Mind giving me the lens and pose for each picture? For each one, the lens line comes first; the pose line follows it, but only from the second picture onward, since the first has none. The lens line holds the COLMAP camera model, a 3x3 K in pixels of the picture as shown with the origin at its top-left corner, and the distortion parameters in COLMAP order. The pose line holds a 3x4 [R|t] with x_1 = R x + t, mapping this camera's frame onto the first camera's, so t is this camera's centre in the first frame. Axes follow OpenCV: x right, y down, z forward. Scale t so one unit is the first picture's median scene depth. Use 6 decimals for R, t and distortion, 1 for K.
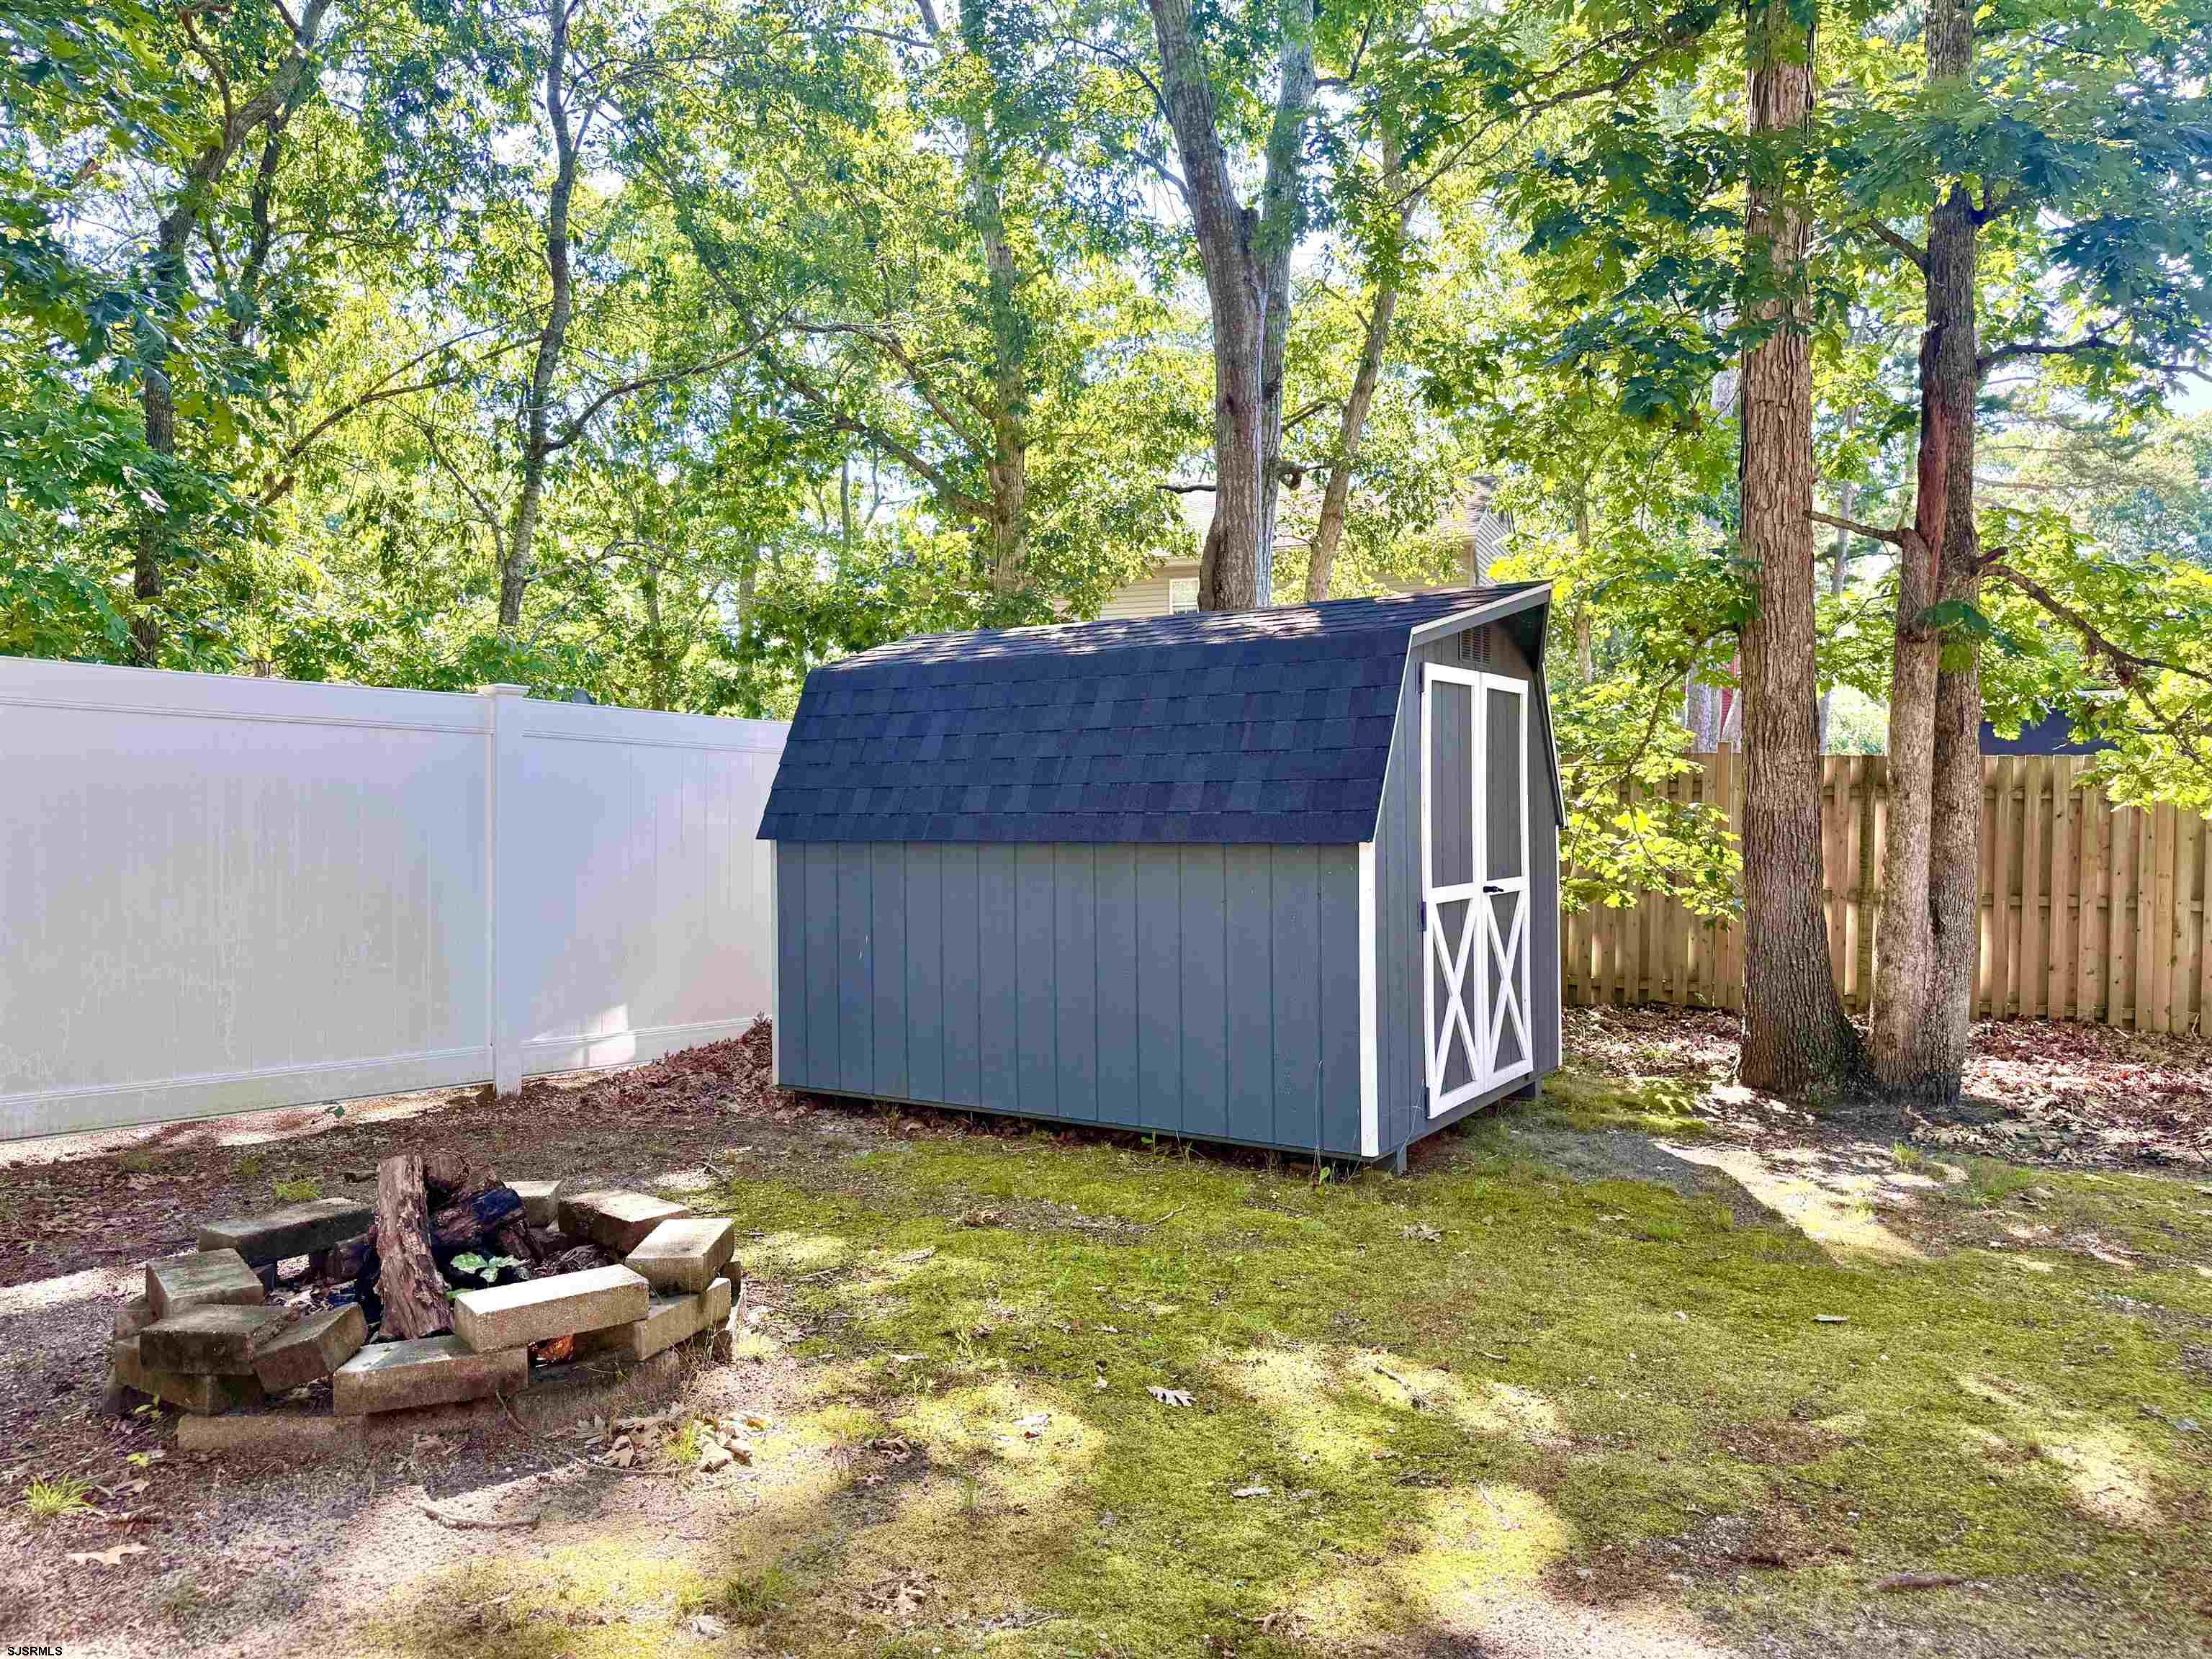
lens RADIAL K [[1583.3, 0, 1106.0], [0, 1583.3, 829.5], [0, 0, 1]] dist [-0.042859, 0.005173]
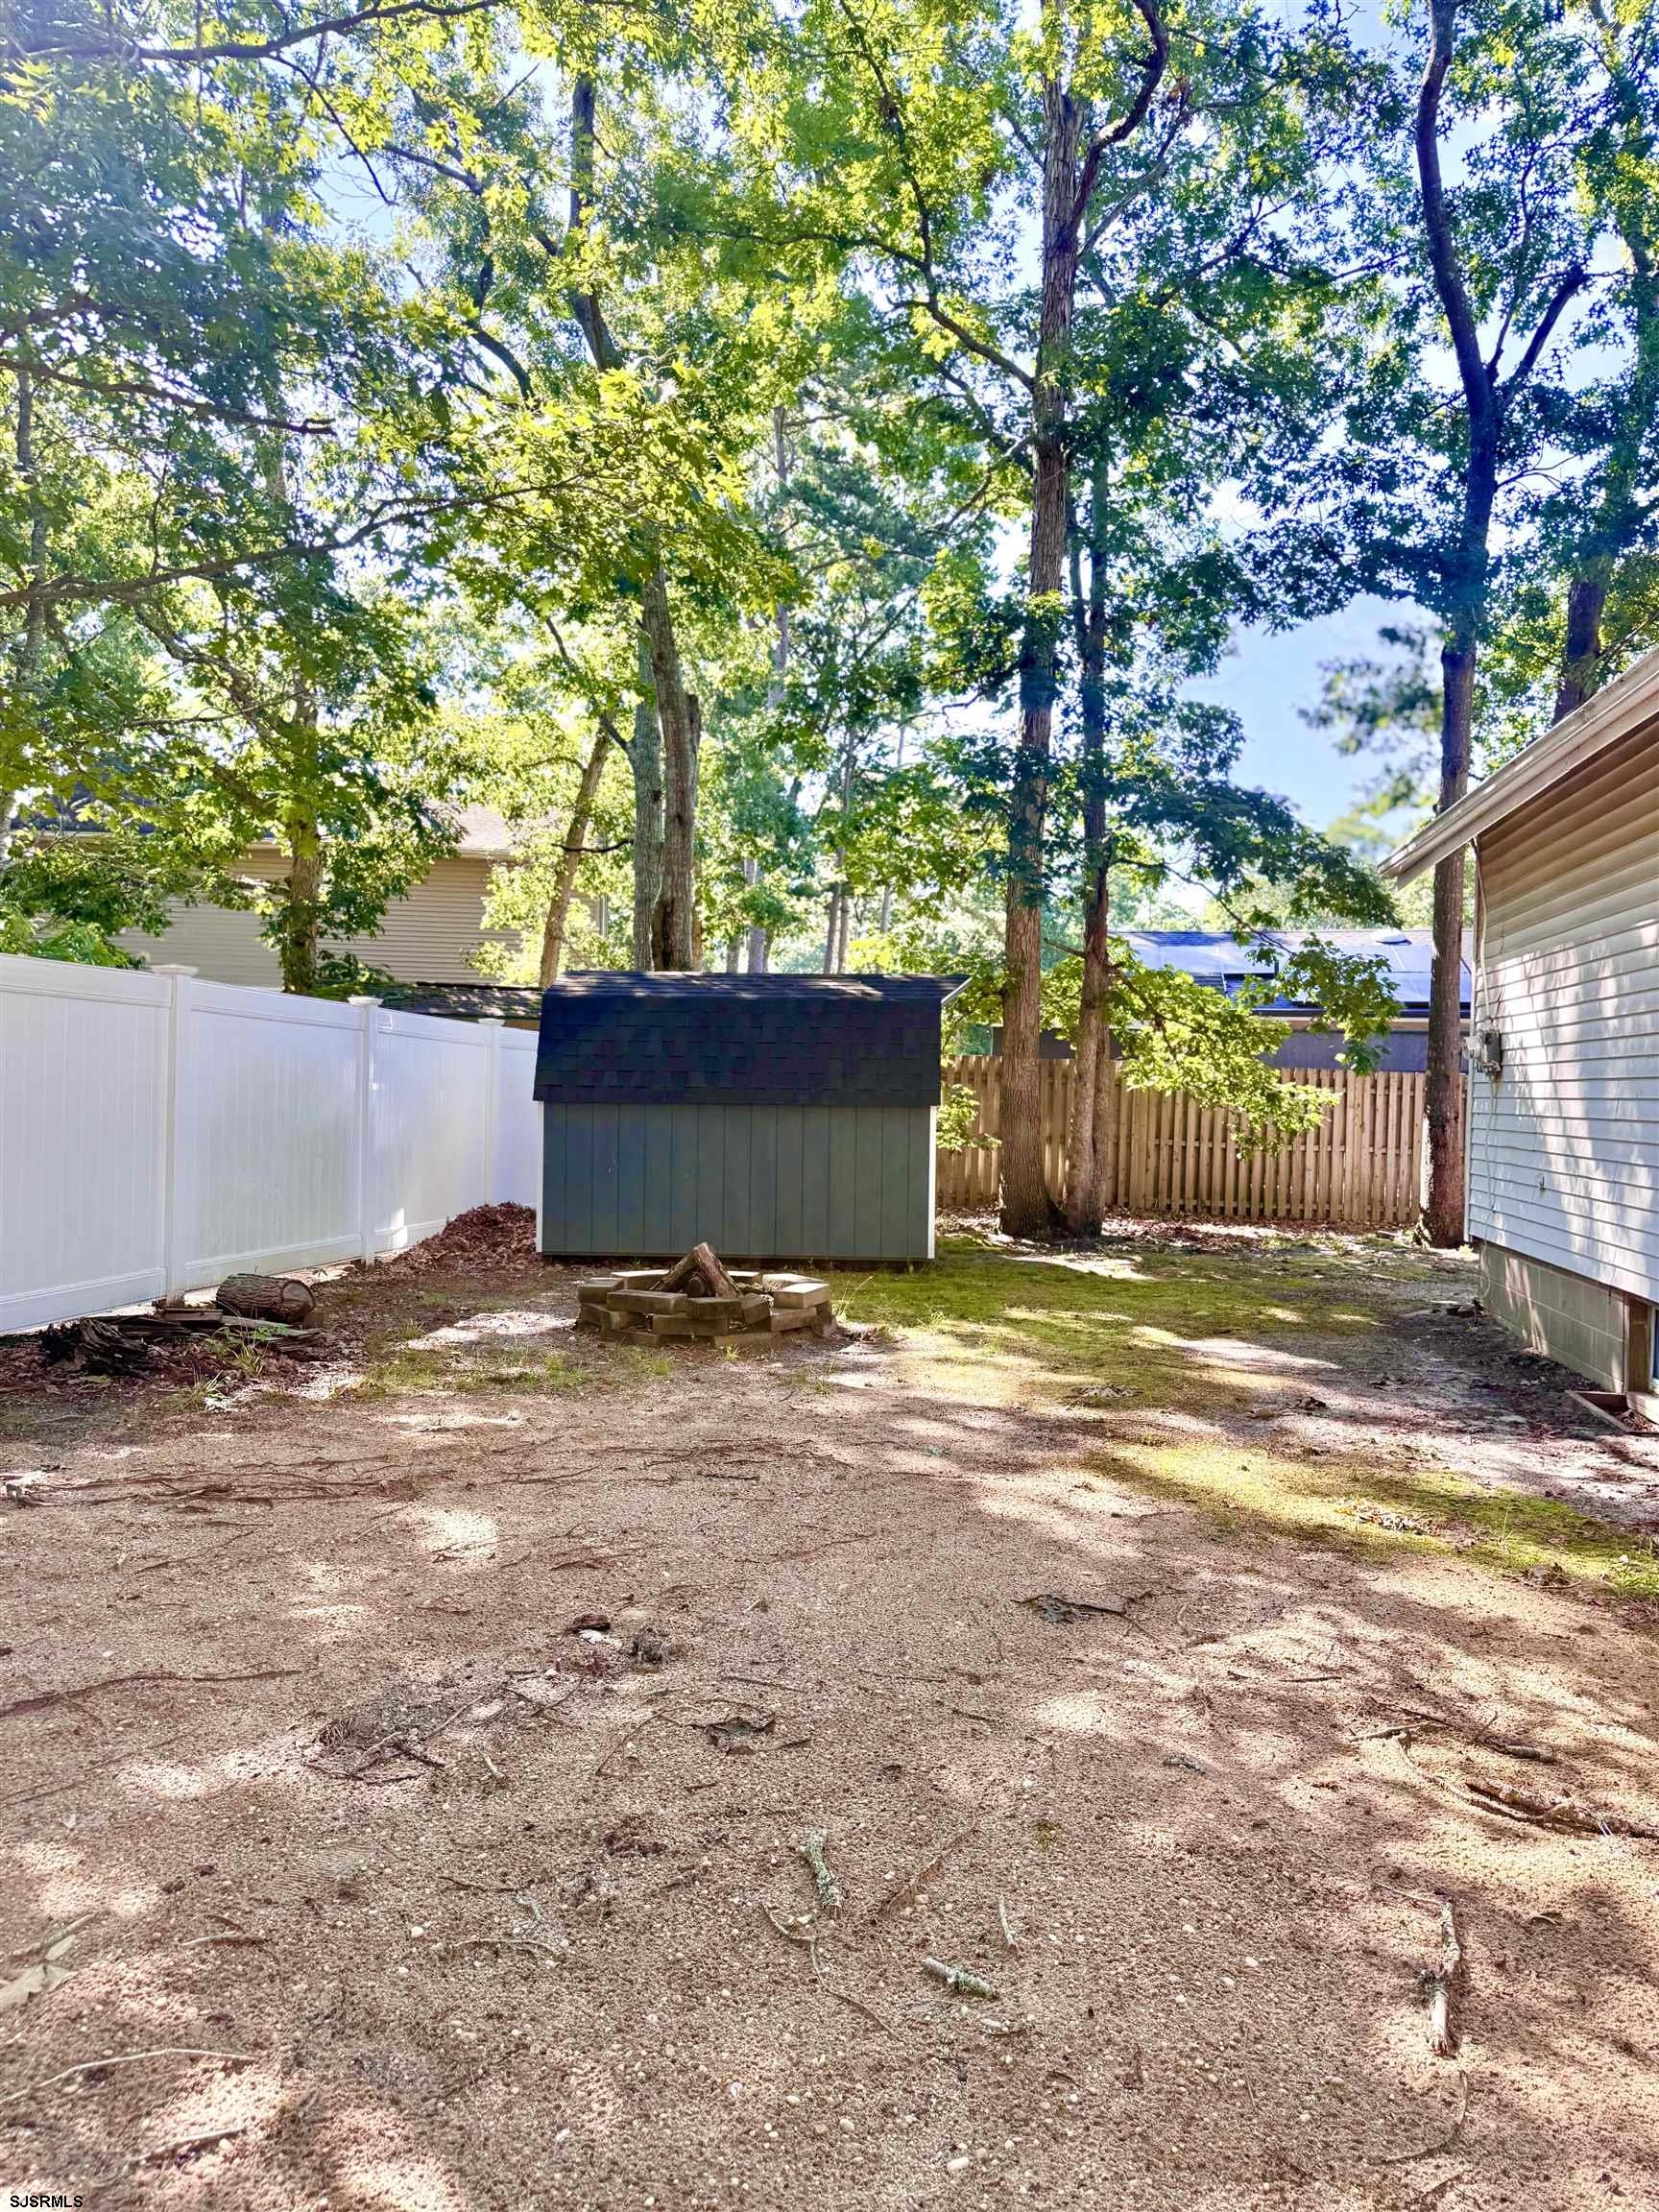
lens RADIAL K [[1583.3, 0, 829.5], [0, 1583.3, 1106.0], [0, 0, 1]] dist [-0.042859, 0.005173]
pose [[0.847741, 0.007509, 0.530358, -0.808962], [-0.017522, 0.999751, 0.013853, -0.014969], [-0.530121, -0.021036, 0.847661, -0.515904]]
